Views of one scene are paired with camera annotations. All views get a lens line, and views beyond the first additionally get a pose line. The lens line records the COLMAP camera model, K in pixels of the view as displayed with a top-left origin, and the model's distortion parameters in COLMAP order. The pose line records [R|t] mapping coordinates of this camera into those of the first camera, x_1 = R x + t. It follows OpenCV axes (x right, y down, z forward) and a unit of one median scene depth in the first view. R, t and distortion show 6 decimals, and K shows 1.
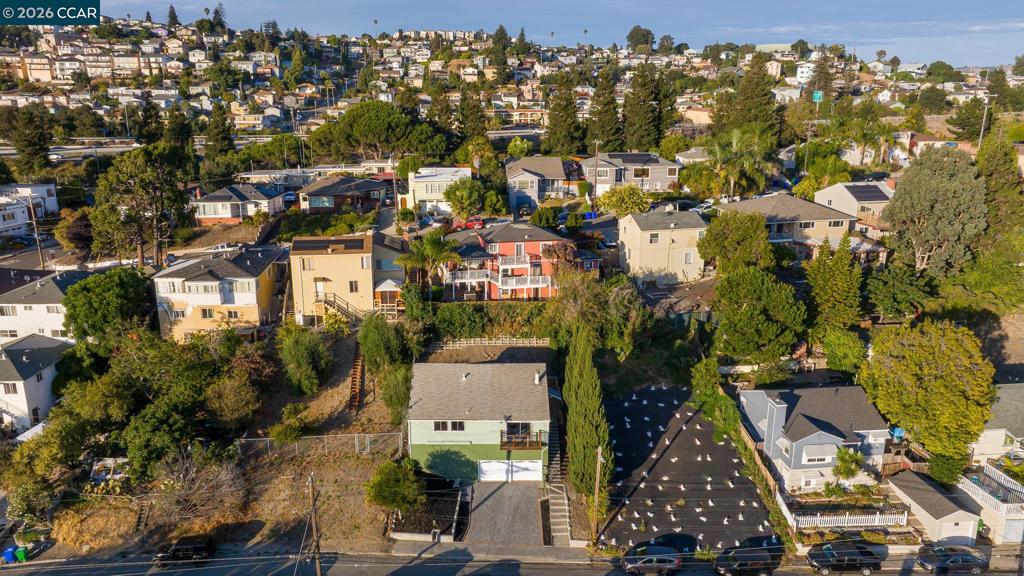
lens RADIAL K [[724.7, 0, 508.4], [0, 724.7, 283.9], [0, 0, 1]] dist [-0.037972, 0.032945]
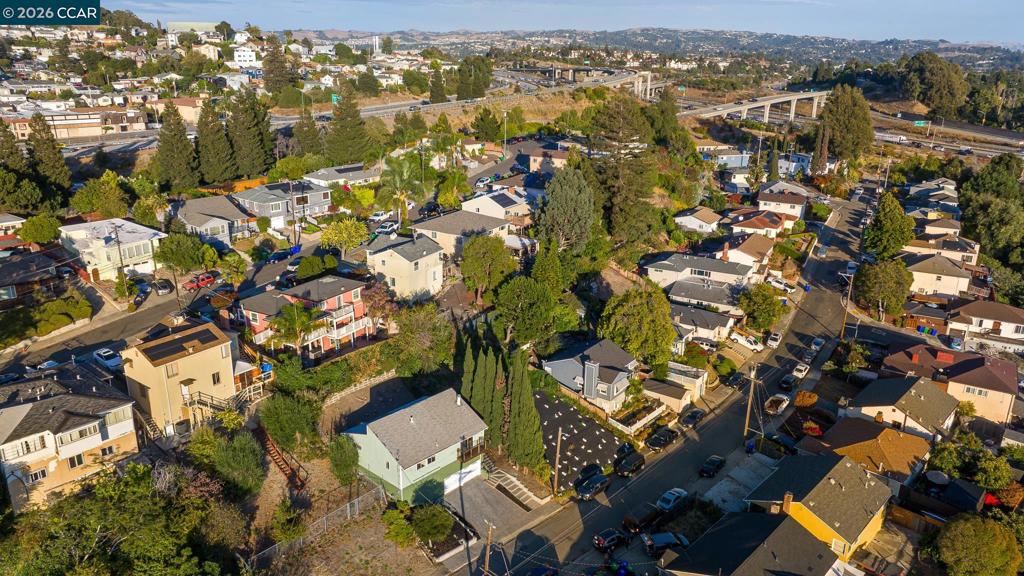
lens RADIAL K [[724.7, 0, 508.4], [0, 724.7, 287.0], [0, 0, 1]] dist [-0.037972, 0.032945]
pose [[0.676986, -0.221357, 0.701920, -0.625216], [0.179514, 0.974559, 0.134199, -0.183091], [-0.713768, 0.035154, 0.699499, 0.034593]]
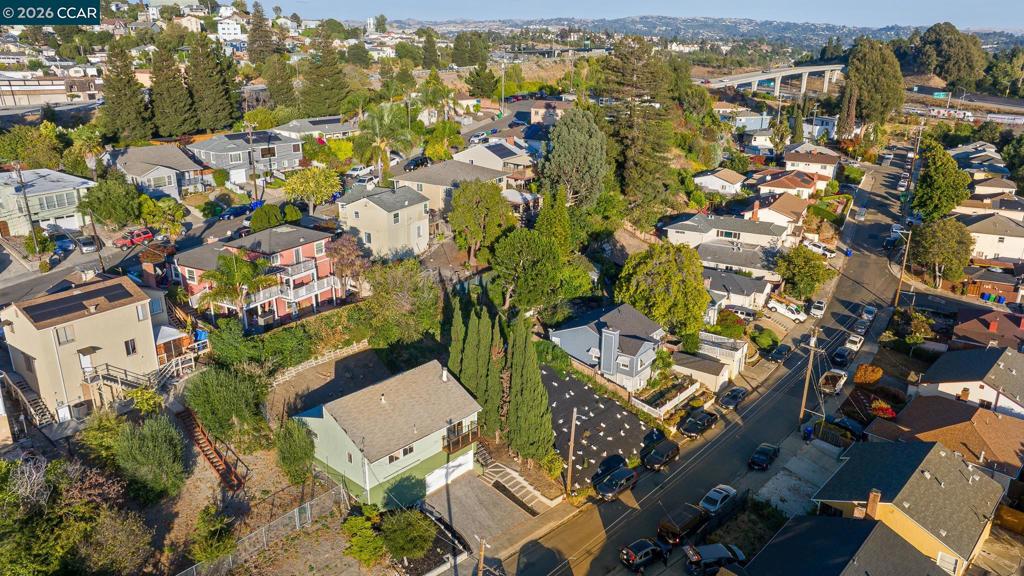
lens RADIAL K [[724.7, 0, 509.4], [0, 724.7, 286.1], [0, 0, 1]] dist [-0.037972, 0.032945]
pose [[0.674089, -0.232352, 0.701154, -0.476240], [0.184727, 0.972102, 0.144545, -0.097523], [-0.715179, 0.032086, 0.698205, 0.196919]]
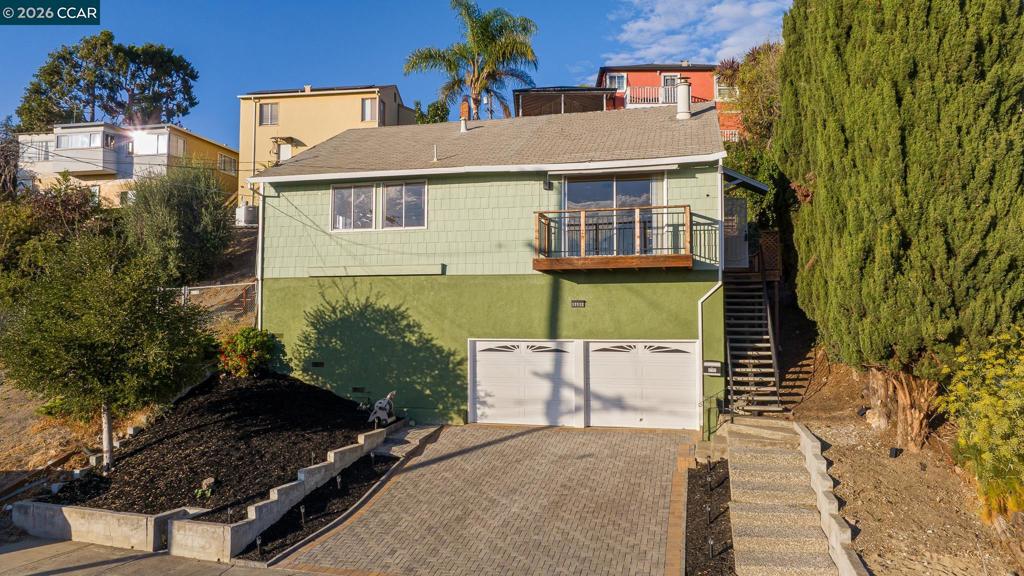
lens RADIAL K [[724.7, 0, 510.7], [0, 724.7, 286.6], [0, 0, 1]] dist [-0.037972, 0.032945]
pose [[0.962887, -0.015068, -0.269484, 0.042006], [-0.068964, 0.951563, -0.299619, 0.250958], [0.260946, 0.307084, 0.915208, 0.606744]]
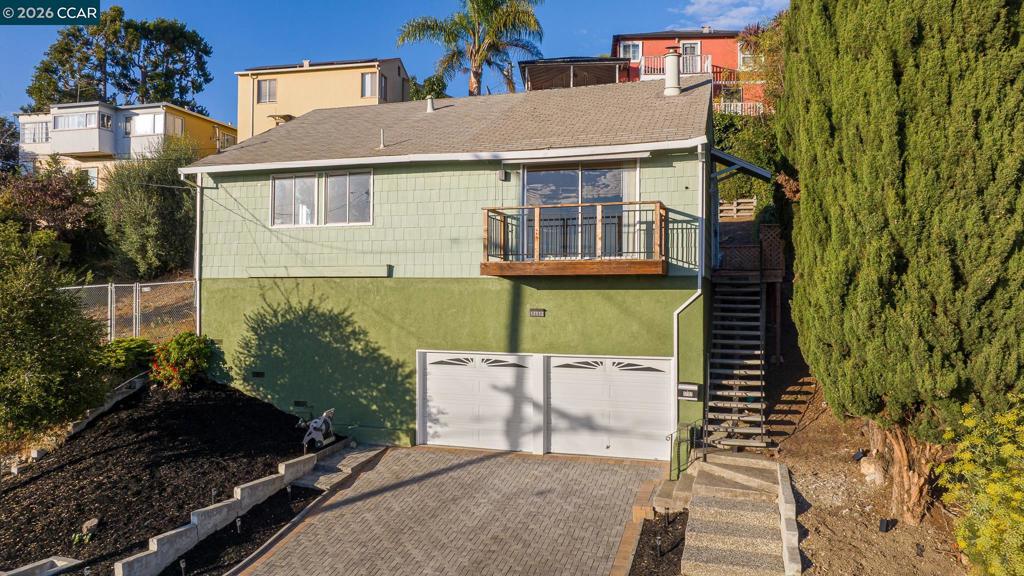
lens RADIAL K [[724.7, 0, 509.8], [0, 724.7, 286.7], [0, 0, 1]] dist [-0.037972, 0.032945]
pose [[0.945459, -0.002034, -0.325735, 0.057864], [-0.086782, 0.962267, -0.257898, 0.231935], [0.313969, 0.272100, 0.909607, 0.636842]]
